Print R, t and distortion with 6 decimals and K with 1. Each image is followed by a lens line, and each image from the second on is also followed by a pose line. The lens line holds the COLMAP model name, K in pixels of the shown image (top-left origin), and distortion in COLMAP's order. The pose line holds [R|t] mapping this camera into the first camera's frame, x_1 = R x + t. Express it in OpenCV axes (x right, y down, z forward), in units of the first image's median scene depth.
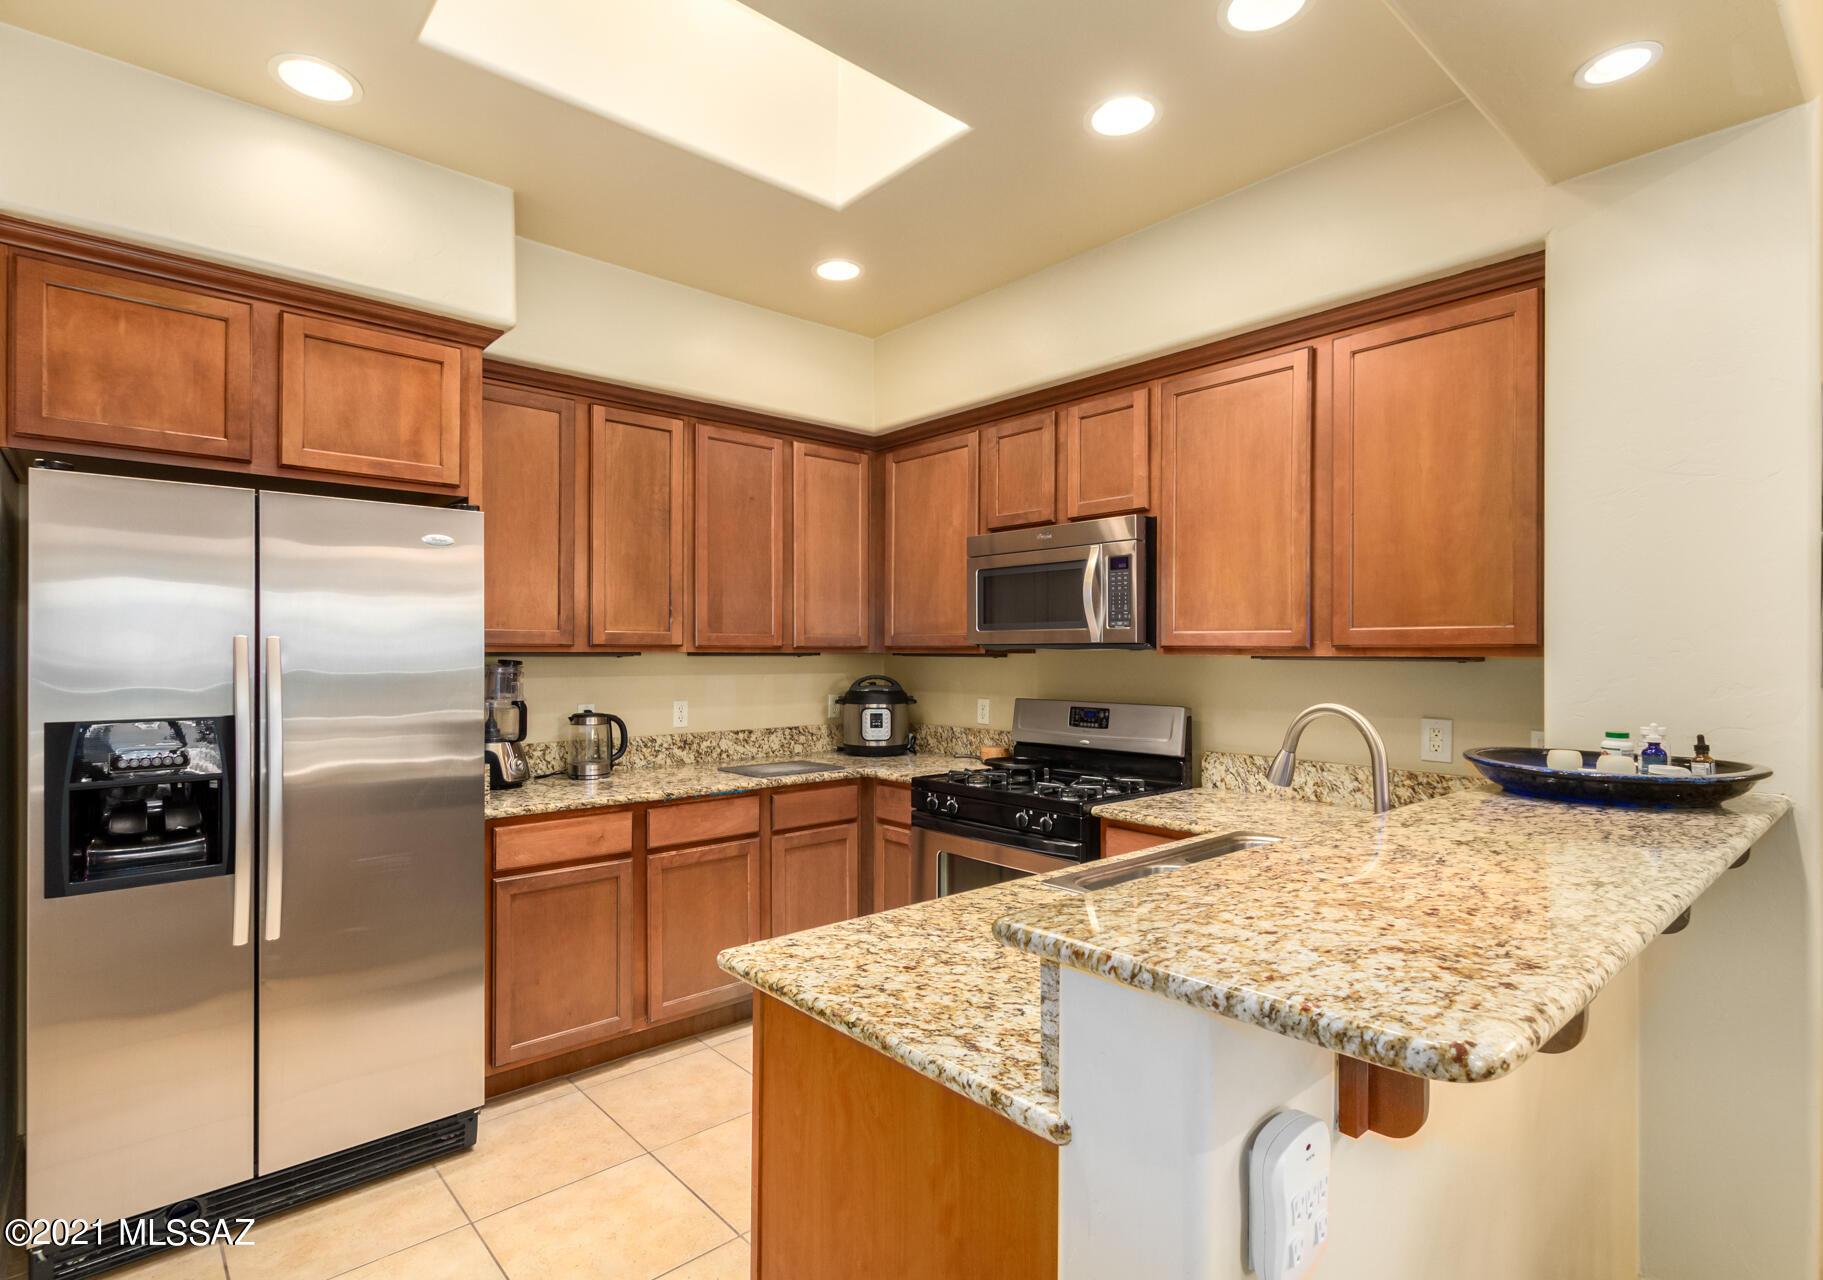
lens RADIAL K [[903.7, 0, 874.2], [0, 903.7, 650.7], [0, 0, 1]] dist [0.004243, 0.000738]
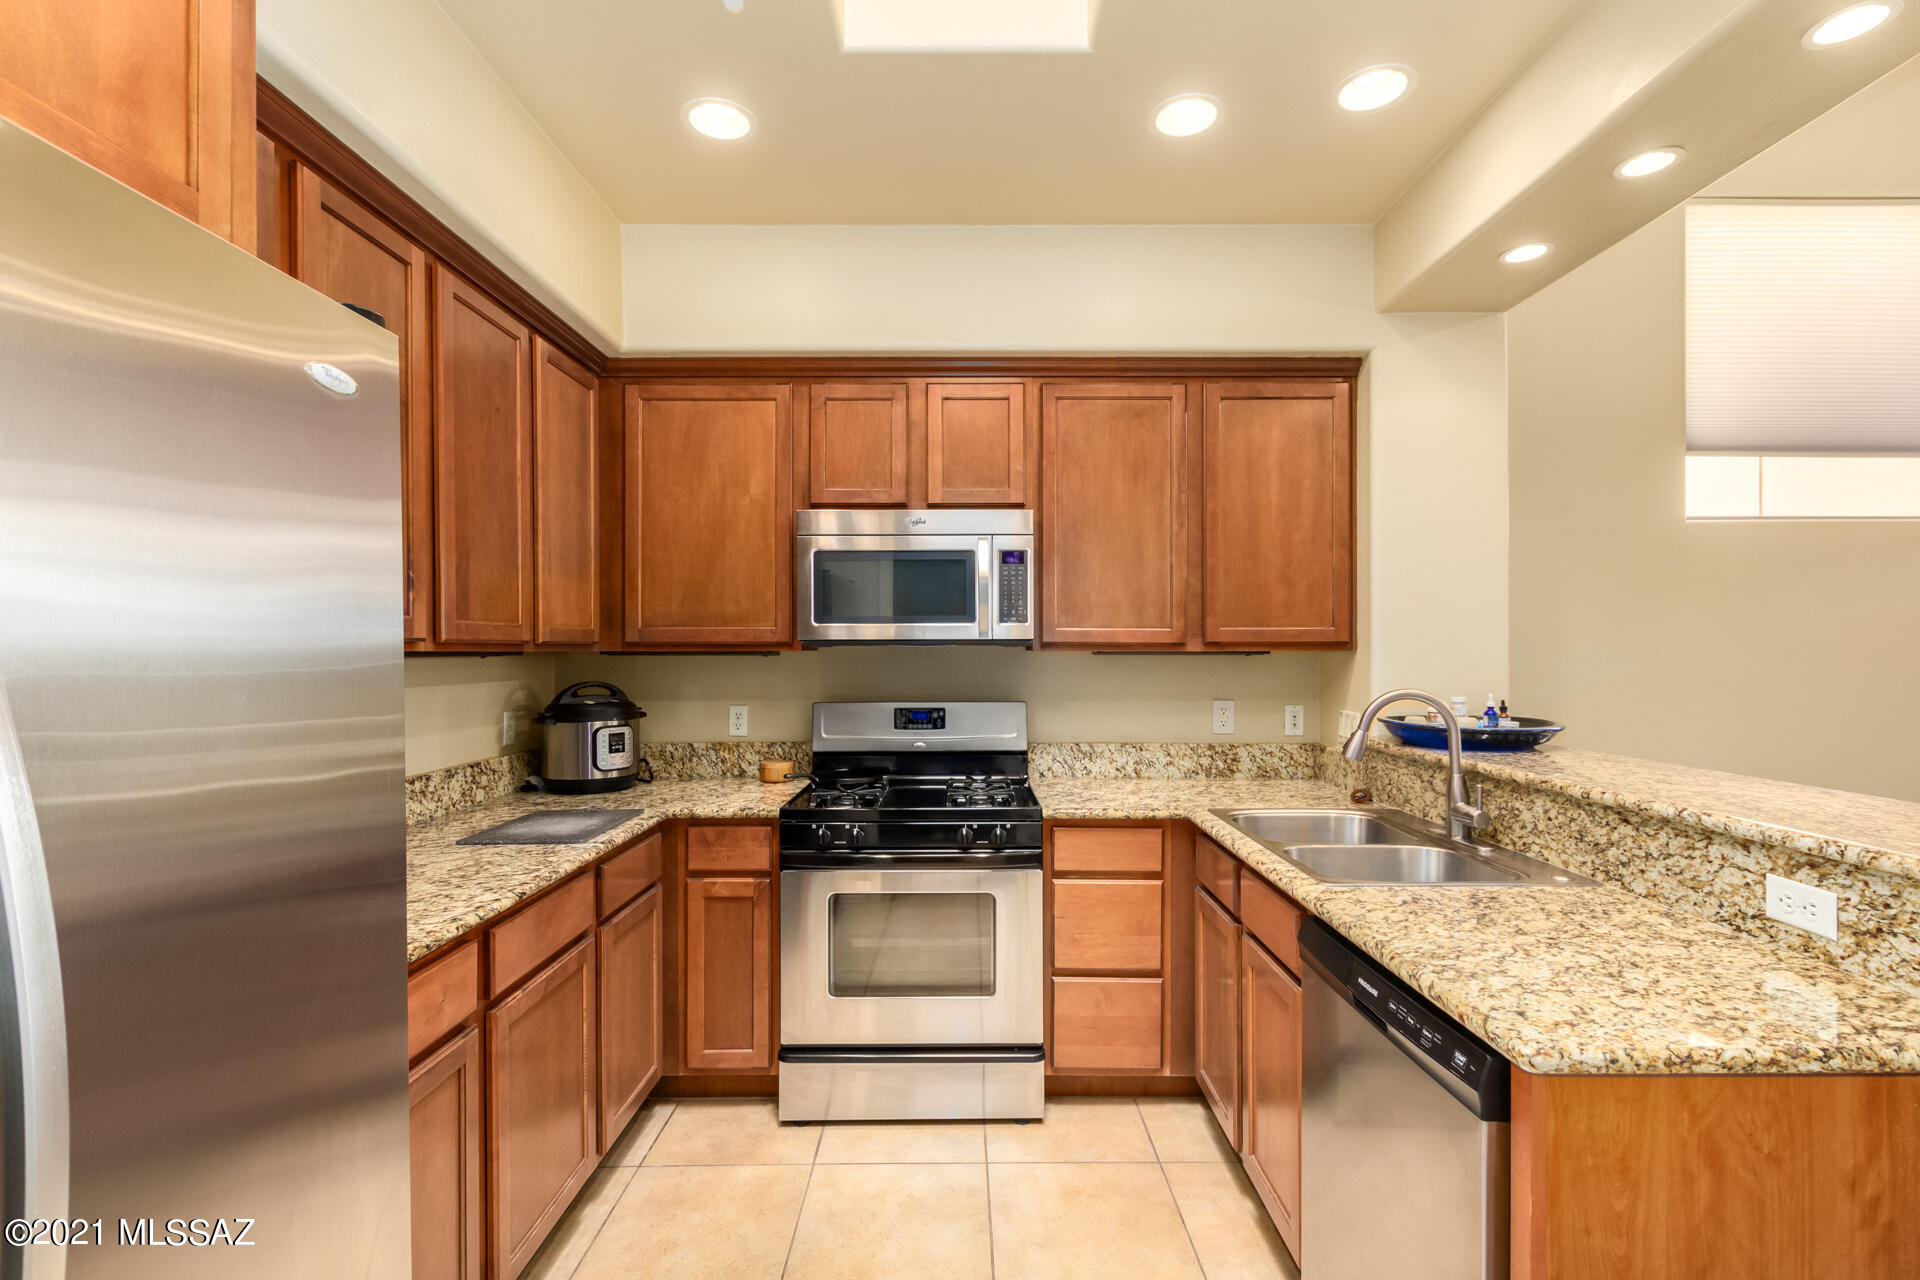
lens RADIAL K [[881.6, 0, 966.6], [0, 881.6, 649.6], [0, 0, 1]] dist [0.002032, -0.000800]
pose [[0.641934, -0.004023, 0.766749, -0.459656], [0.002418, 0.999992, 0.003222, -0.000637], [-0.766756, -0.000214, 0.641938, 0.399764]]
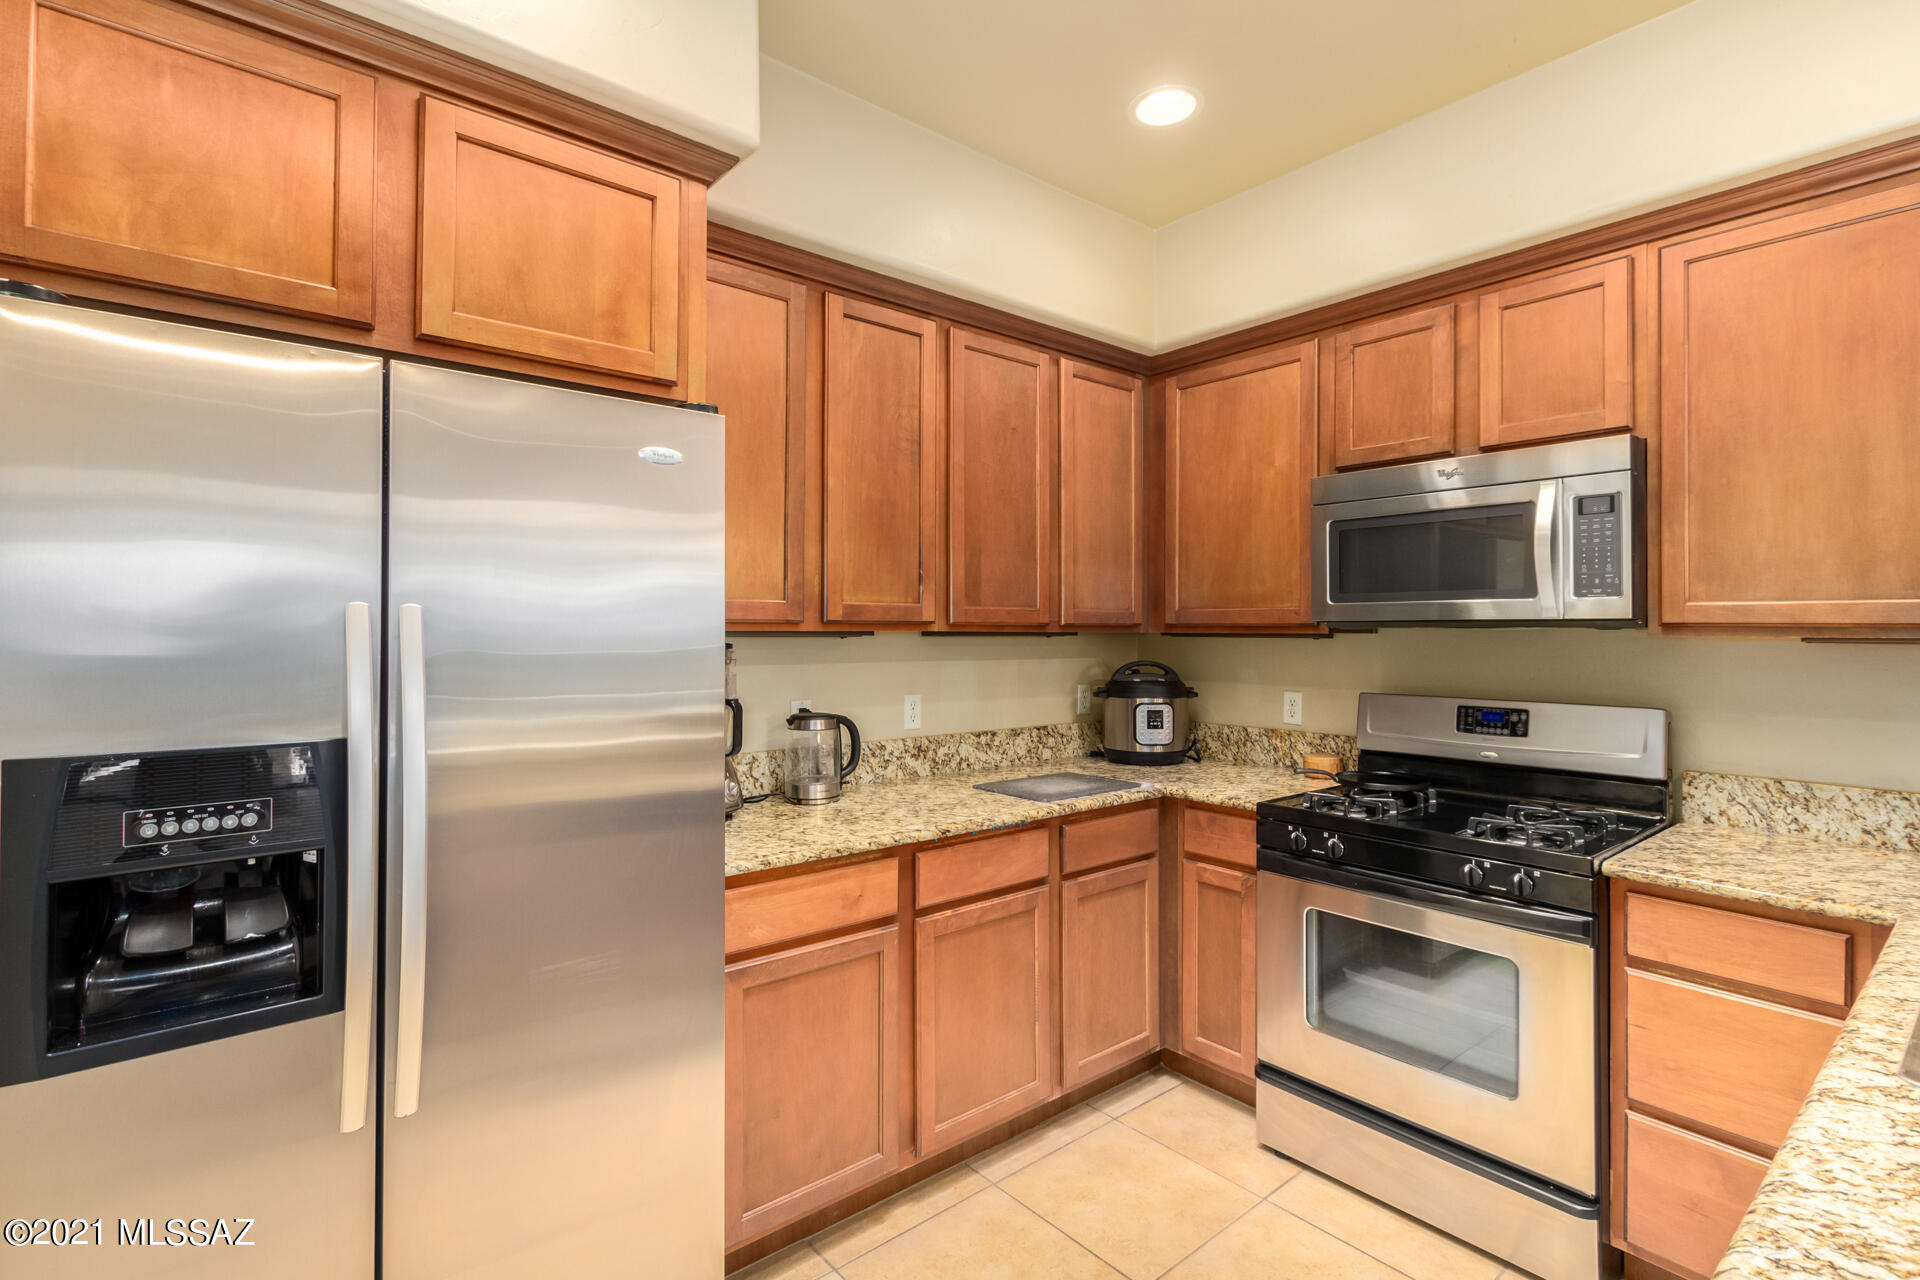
lens RADIAL K [[899.2, 0, 954.7], [0, 899.2, 619.8], [0, 0, 1]] dist [0.002234, 0.000017]
pose [[0.999957, 0.001001, -0.009244, -0.204740], [-0.001106, 0.999935, -0.011350, 0.000456], [0.009232, 0.011359, 0.999893, 0.280212]]
